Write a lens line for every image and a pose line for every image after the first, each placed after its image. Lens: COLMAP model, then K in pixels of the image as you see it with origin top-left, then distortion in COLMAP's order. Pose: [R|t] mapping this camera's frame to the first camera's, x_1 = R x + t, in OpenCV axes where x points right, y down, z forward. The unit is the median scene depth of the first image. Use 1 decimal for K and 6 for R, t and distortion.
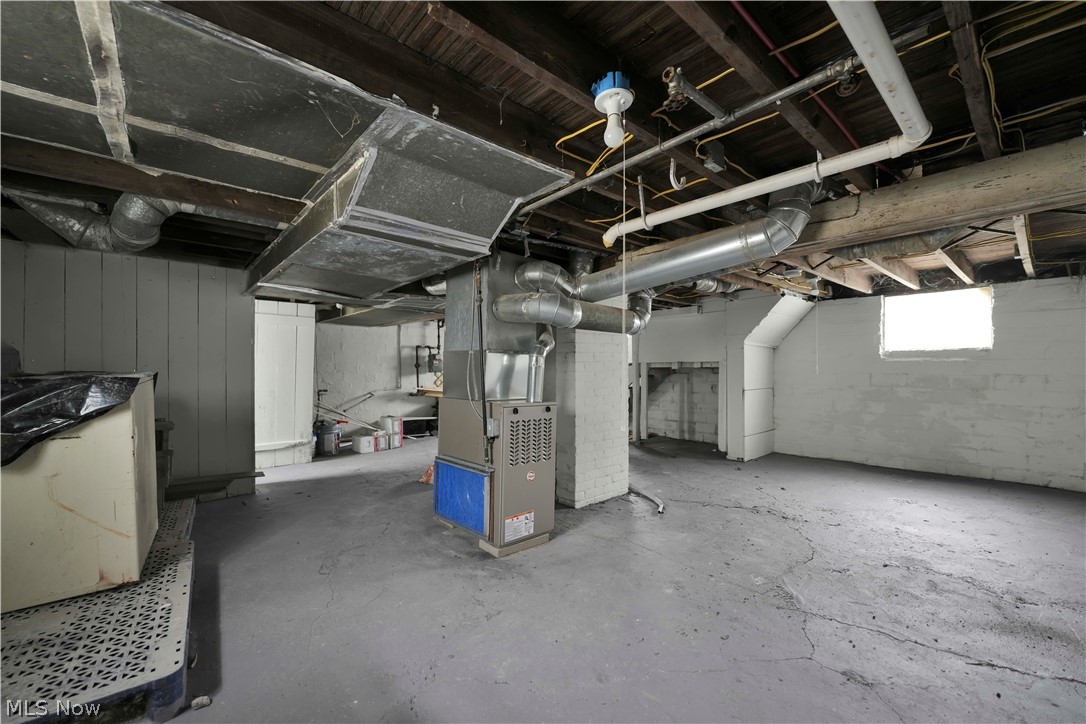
lens RADIAL K [[435.7, 0, 541.2], [0, 435.7, 366.6], [0, 0, 1]] dist [0.001492, 0.000394]
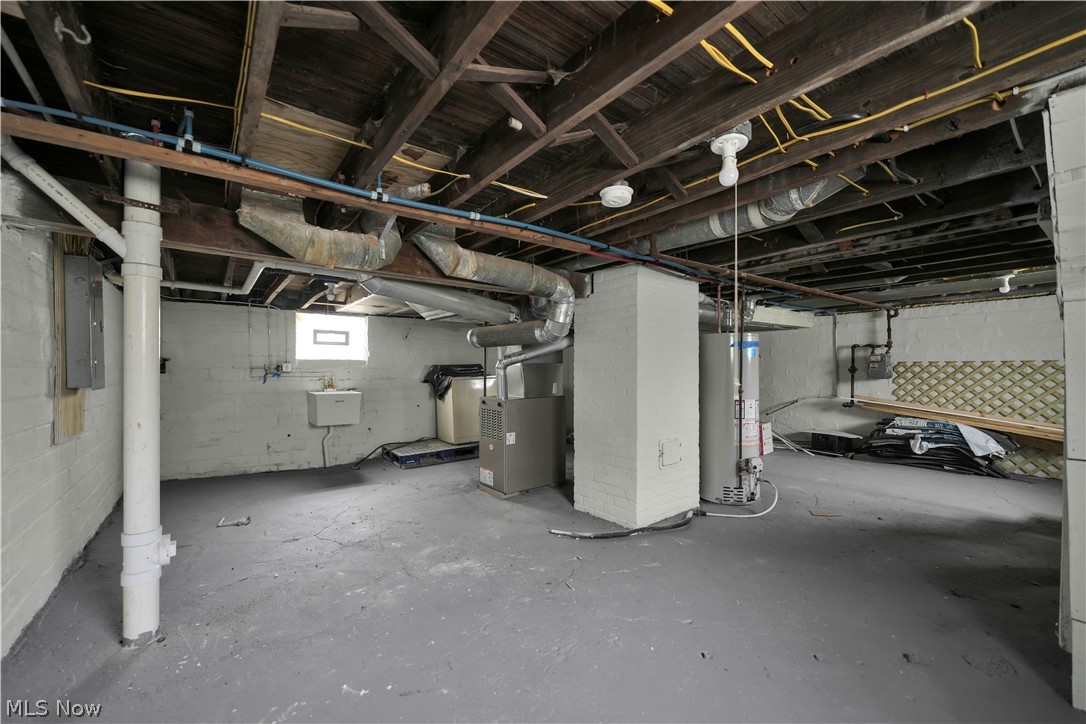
lens RADIAL K [[435.7, 0, 541.2], [0, 435.7, 366.6], [0, 0, 1]] dist [0.001492, 0.000394]
pose [[-0.058613, -0.006640, -0.998259, 0.561302], [0.005317, 0.999962, -0.006964, -0.006143], [0.998267, -0.005716, -0.058575, 0.481119]]
